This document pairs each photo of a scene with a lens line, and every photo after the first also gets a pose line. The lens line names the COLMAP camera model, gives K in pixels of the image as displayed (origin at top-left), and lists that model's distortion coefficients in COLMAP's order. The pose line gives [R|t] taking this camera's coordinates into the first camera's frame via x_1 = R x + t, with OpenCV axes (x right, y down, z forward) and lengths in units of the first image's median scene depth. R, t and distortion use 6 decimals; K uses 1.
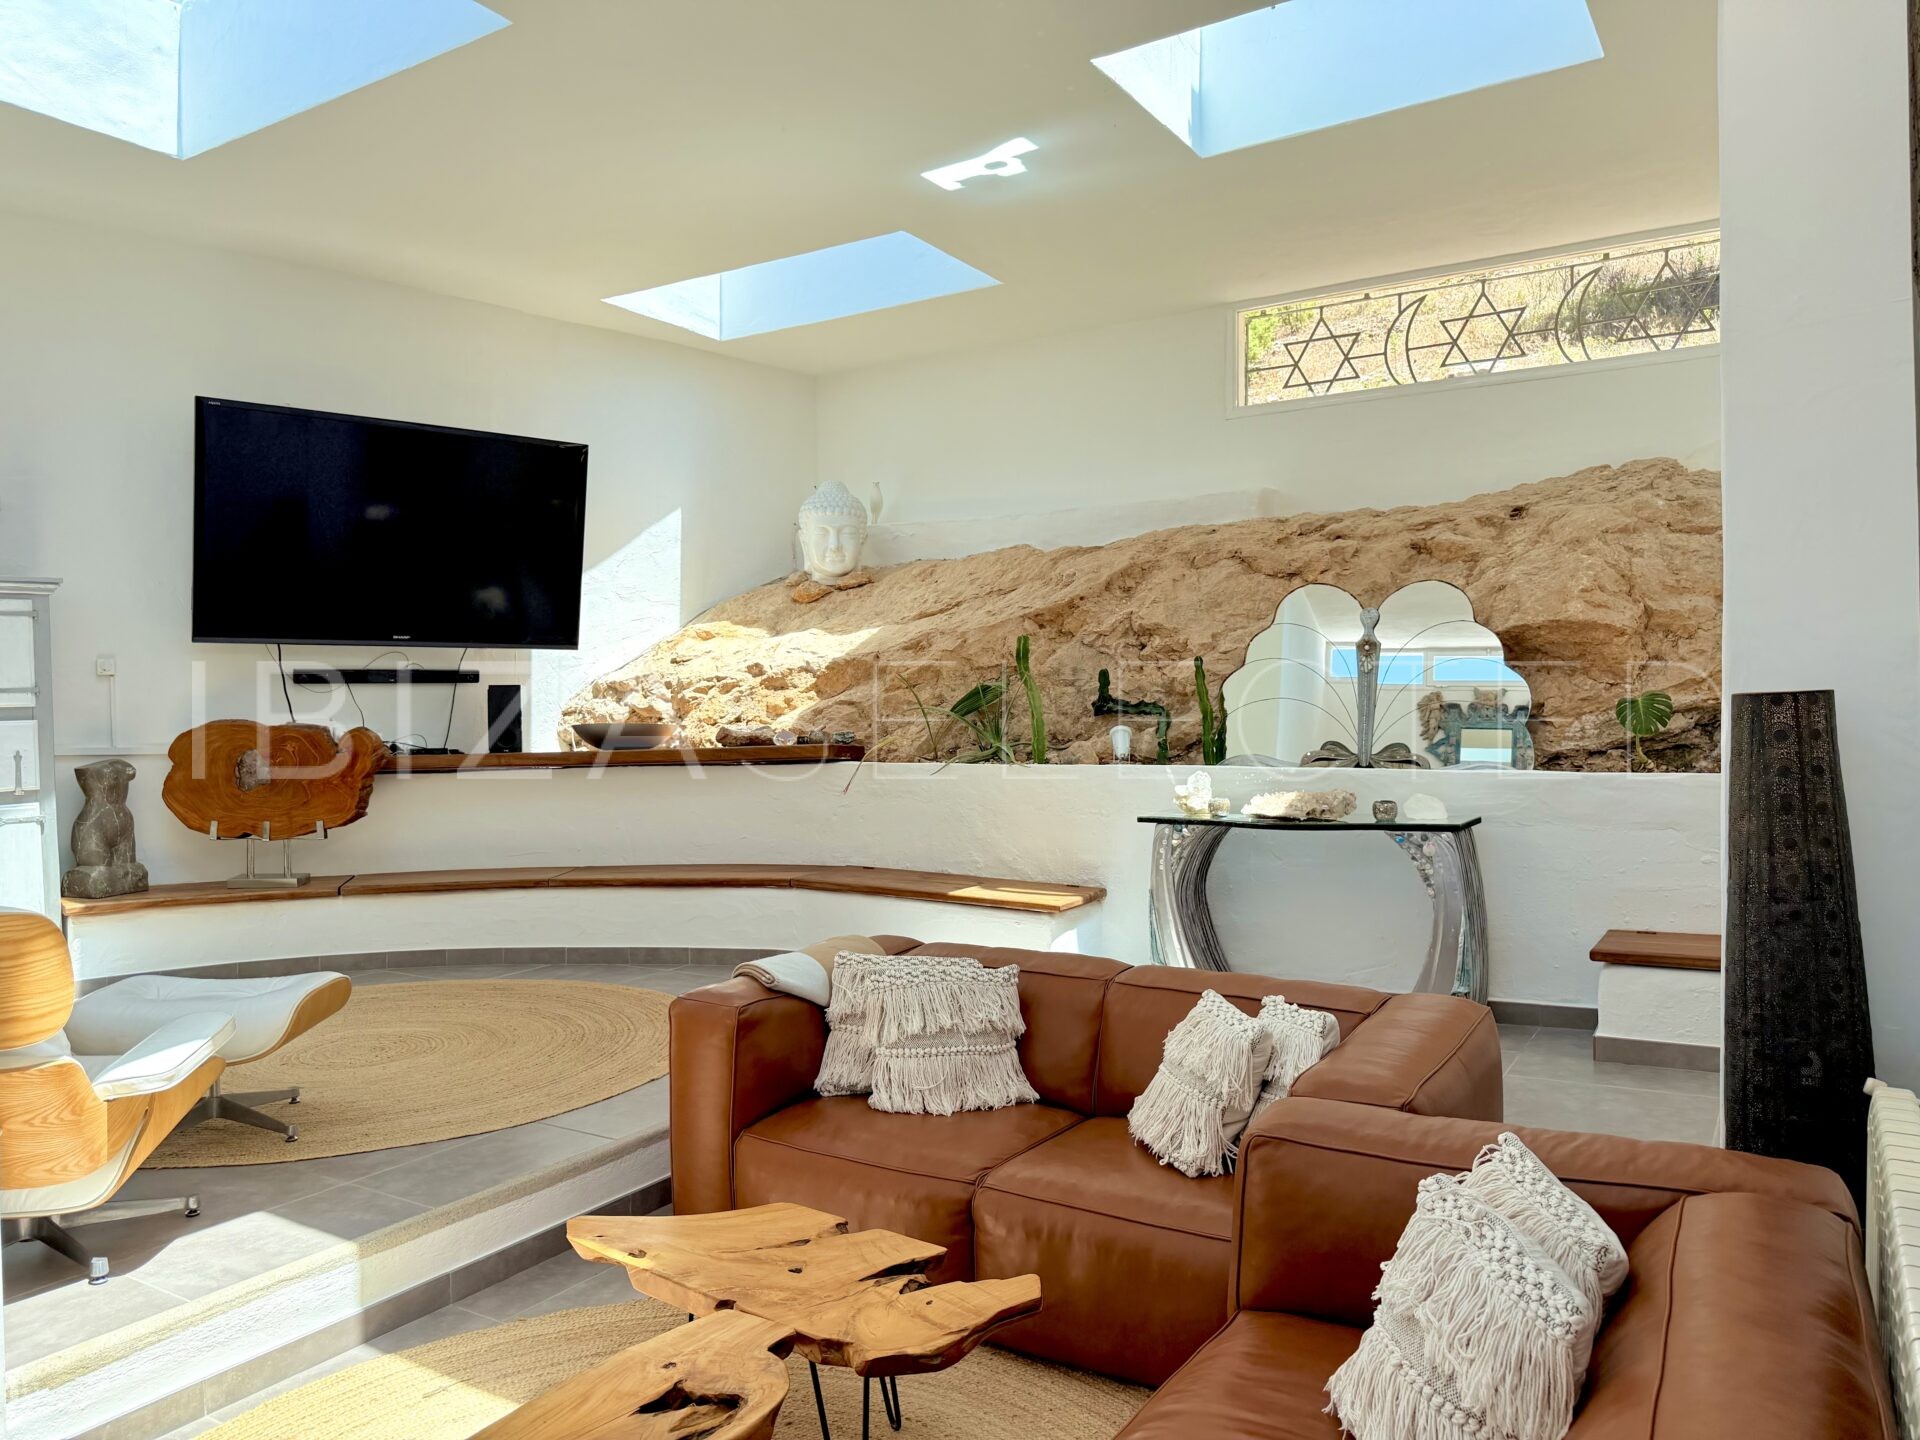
lens RADIAL K [[1353.7, 0, 977.6], [0, 1353.7, 712.6], [0, 0, 1]] dist [0.072413, -0.089840]
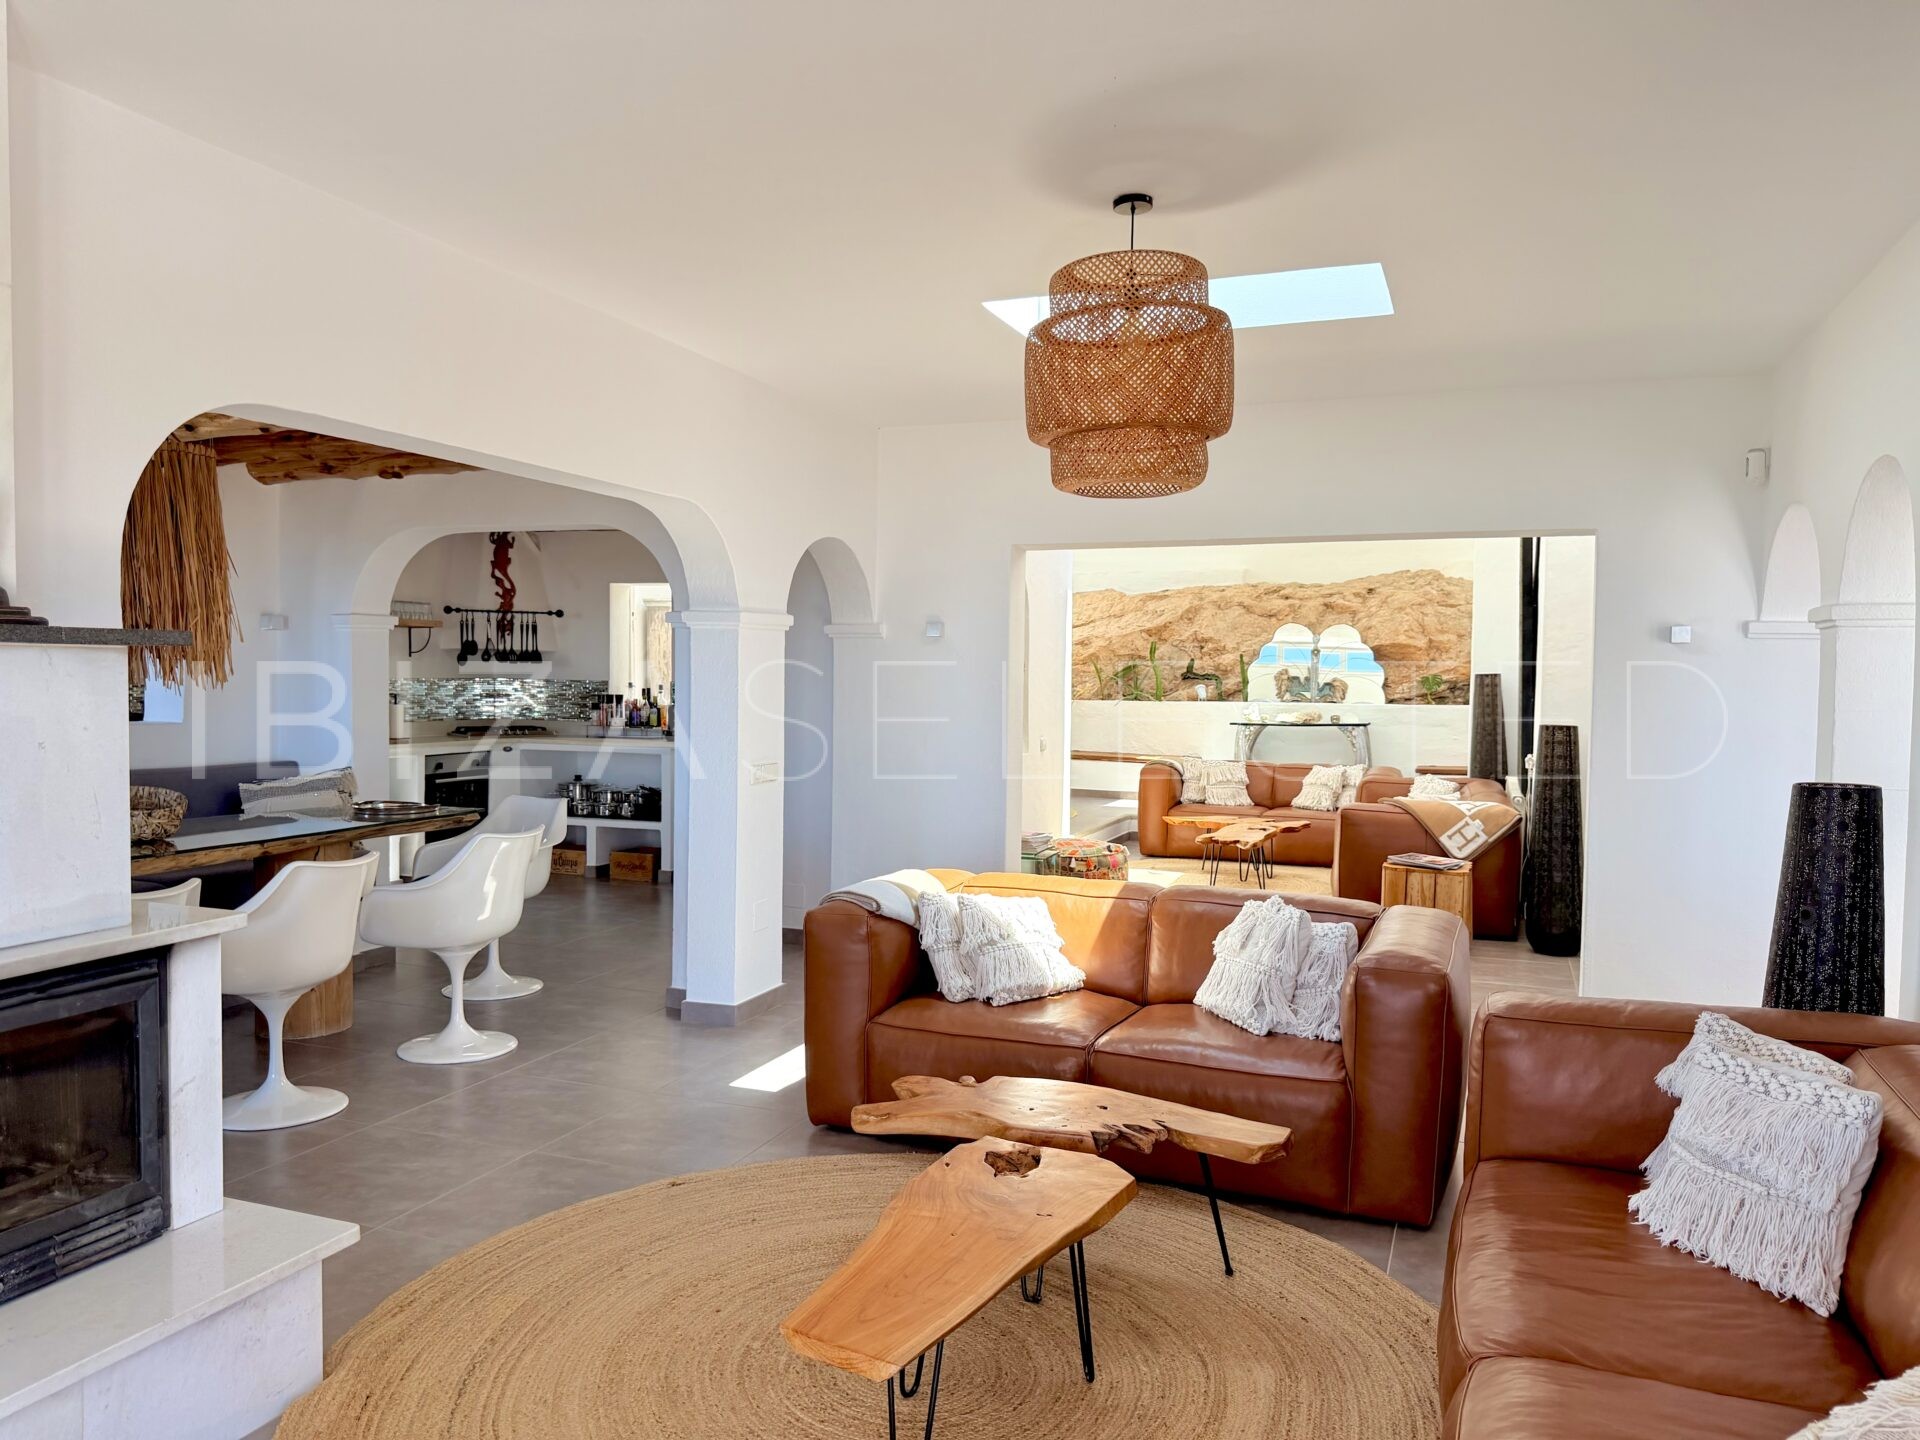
lens RADIAL K [[1353.7, 0, 942.2], [0, 1353.7, 728.4], [0, 0, 1]] dist [0.072413, -0.089840]
pose [[0.985155, 0.016260, 0.170893, -0.677462], [-0.021709, 0.999312, 0.030064, 0.023614], [-0.170286, -0.033327, 0.984831, -1.082090]]
